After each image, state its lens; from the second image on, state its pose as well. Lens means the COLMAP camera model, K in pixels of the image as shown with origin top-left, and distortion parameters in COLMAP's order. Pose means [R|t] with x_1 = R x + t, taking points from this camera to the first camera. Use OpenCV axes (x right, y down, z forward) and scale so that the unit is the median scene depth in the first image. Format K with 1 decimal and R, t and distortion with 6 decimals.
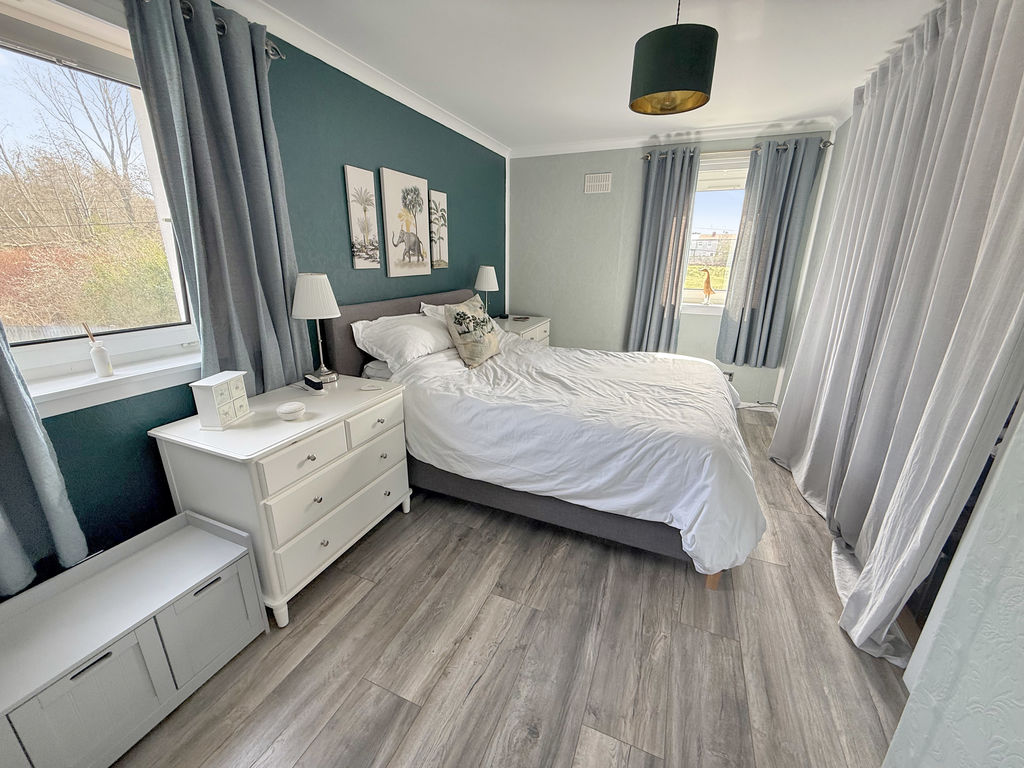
lens RADIAL K [[410.2, 0, 506.2], [0, 410.2, 381.0], [0, 0, 1]] dist [-0.004141, -0.000704]
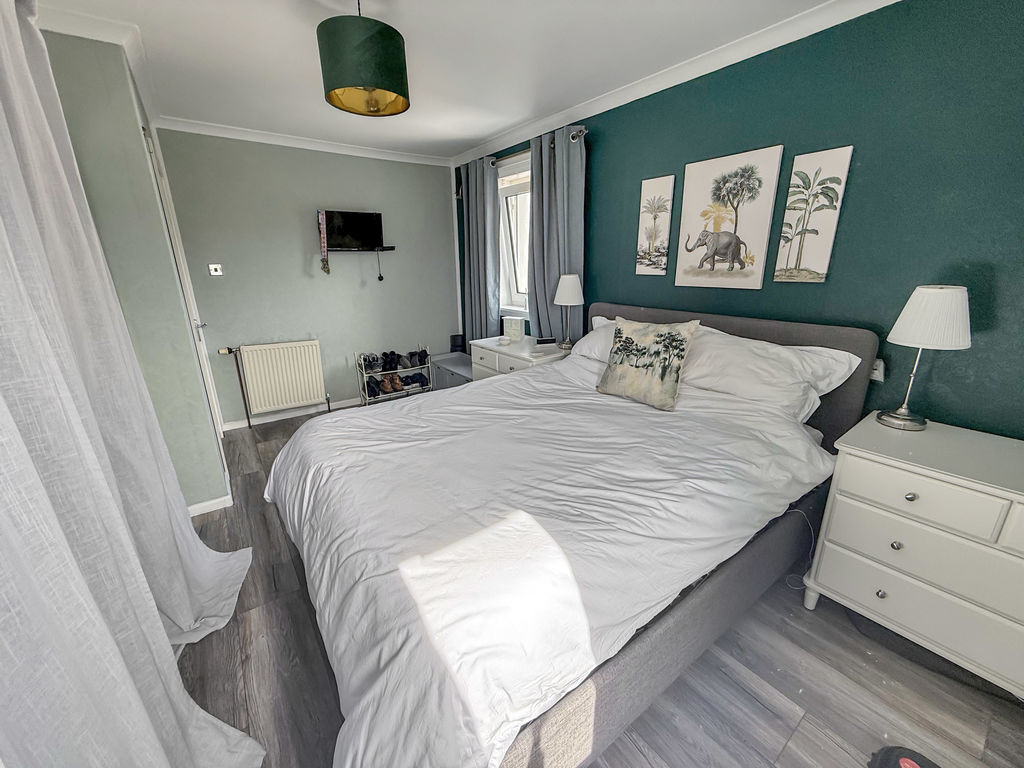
lens RADIAL K [[410.2, 0, 508.1], [0, 410.2, 381.0], [0, 0, 1]] dist [-0.004141, -0.000704]
pose [[-0.523010, 0.236551, -0.818843, 0.683637], [-0.245921, 0.877976, 0.410708, -0.340322], [0.816078, 0.416175, -0.401017, 1.119379]]
